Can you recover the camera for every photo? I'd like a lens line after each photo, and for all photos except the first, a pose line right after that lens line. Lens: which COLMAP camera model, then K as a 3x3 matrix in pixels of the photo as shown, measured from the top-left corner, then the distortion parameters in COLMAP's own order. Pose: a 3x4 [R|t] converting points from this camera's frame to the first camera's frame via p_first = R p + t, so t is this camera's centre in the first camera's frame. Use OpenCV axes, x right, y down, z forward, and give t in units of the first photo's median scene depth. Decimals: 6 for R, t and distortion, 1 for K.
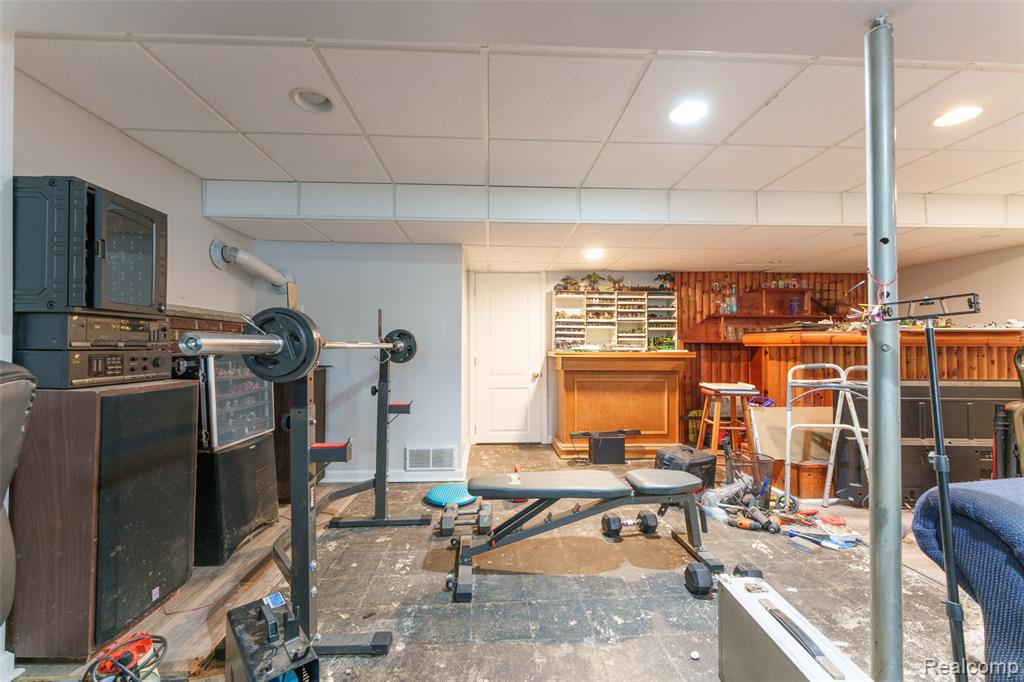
lens RADIAL K [[409.7, 0, 512.5], [0, 409.7, 343.5], [0, 0, 1]] dist [-0.002282, -0.000121]
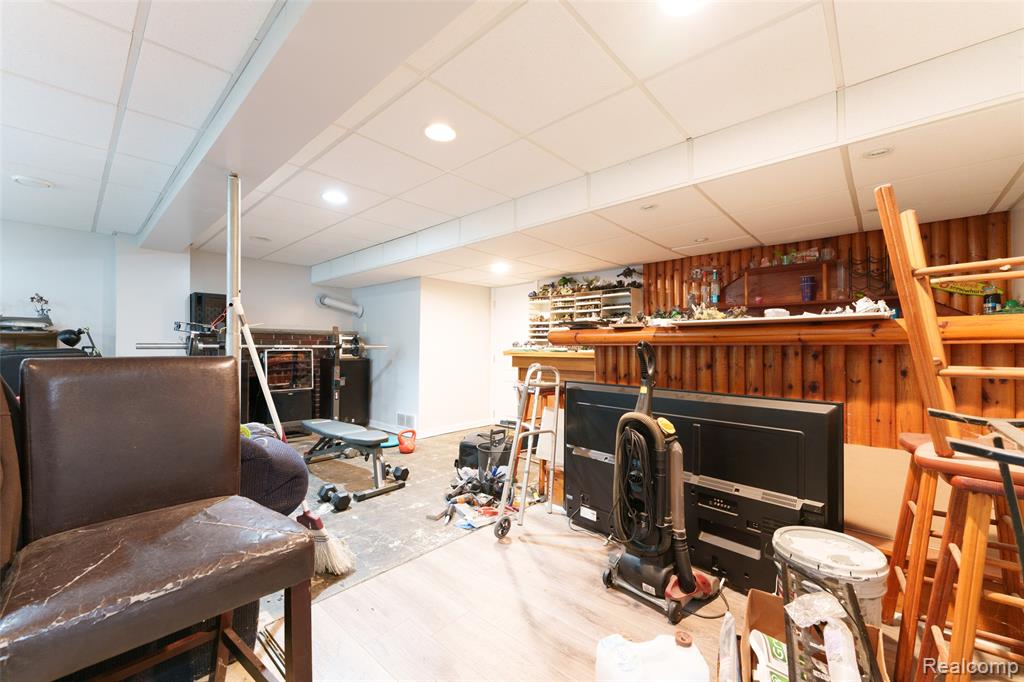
lens RADIAL K [[409.7, 0, 514.7], [0, 409.7, 343.3], [0, 0, 1]] dist [-0.002282, -0.000121]
pose [[0.704694, -0.008773, -0.709457, 0.874728], [0.006313, 0.999961, -0.006095, 0.003703], [0.709483, -0.000184, 0.704722, 0.168231]]
